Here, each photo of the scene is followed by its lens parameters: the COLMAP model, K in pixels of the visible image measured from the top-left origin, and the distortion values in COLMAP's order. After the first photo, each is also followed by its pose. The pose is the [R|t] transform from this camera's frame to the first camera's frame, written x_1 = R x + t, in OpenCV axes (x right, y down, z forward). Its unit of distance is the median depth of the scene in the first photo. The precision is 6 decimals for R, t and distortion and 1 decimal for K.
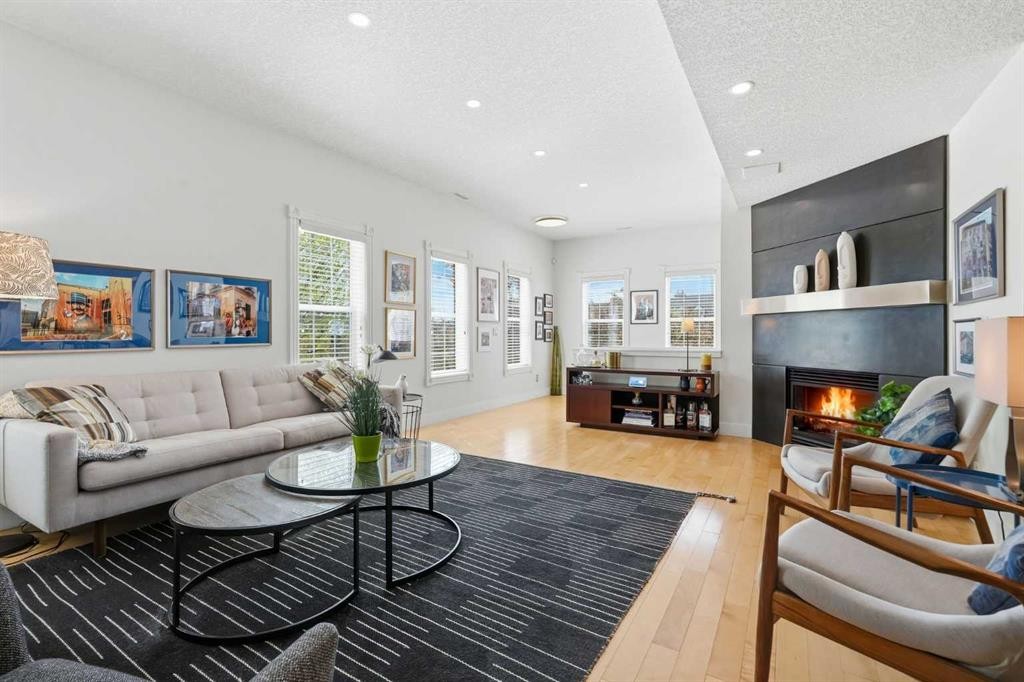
lens RADIAL K [[454.9, 0, 512.8], [0, 454.9, 336.6], [0, 0, 1]] dist [-0.003305, 0.000919]
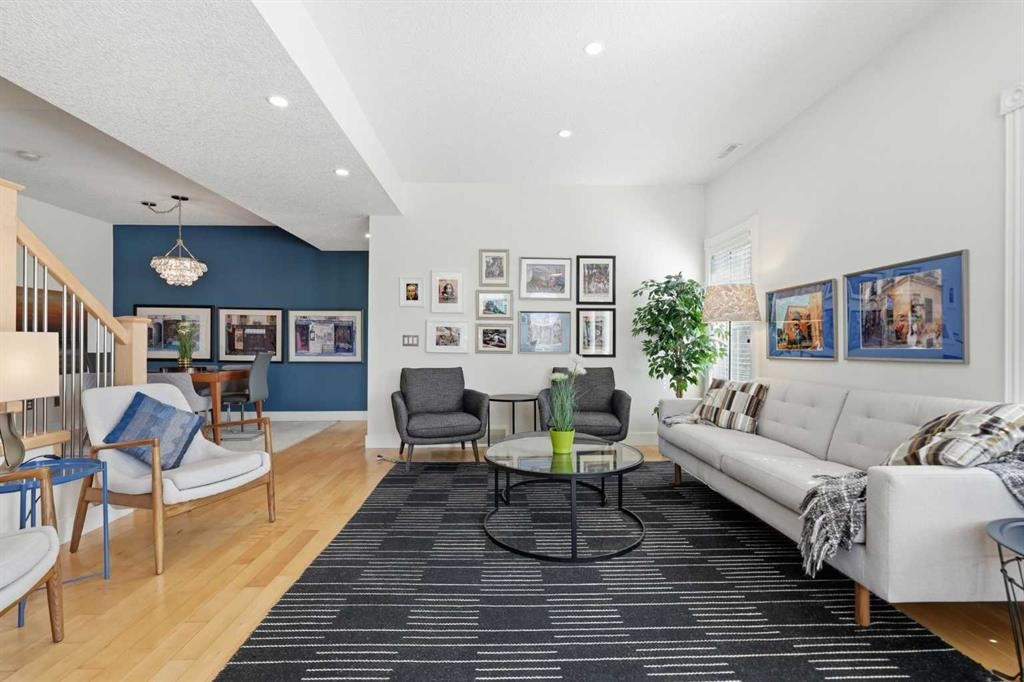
lens RADIAL K [[454.9, 0, 505.8], [0, 454.9, 343.8], [0, 0, 1]] dist [-0.003305, 0.000919]
pose [[-0.846291, -0.001645, -0.532718, 0.311223], [-0.002626, 0.999996, 0.001084, -0.006161], [0.532714, 0.002316, -0.846292, 1.389327]]
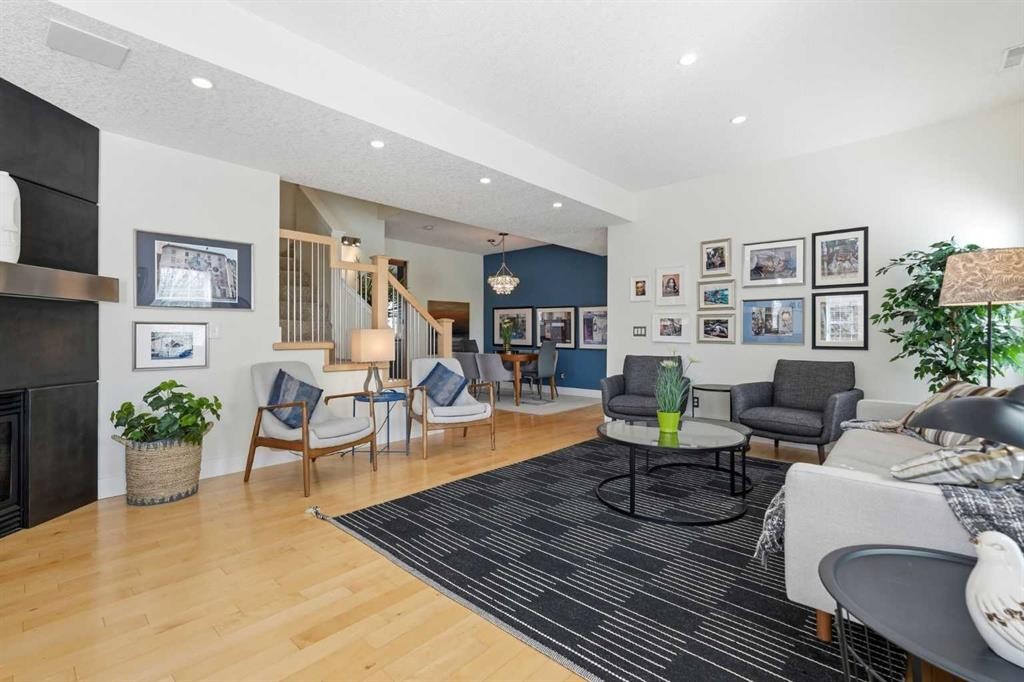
lens RADIAL K [[454.9, 0, 508.5], [0, 454.9, 335.7], [0, 0, 1]] dist [-0.003305, 0.000919]
pose [[-0.977372, -0.000612, 0.211528, -0.105226], [0.000611, 0.999983, 0.005714, -0.008147], [-0.211528, 0.005714, -0.977355, 1.717930]]
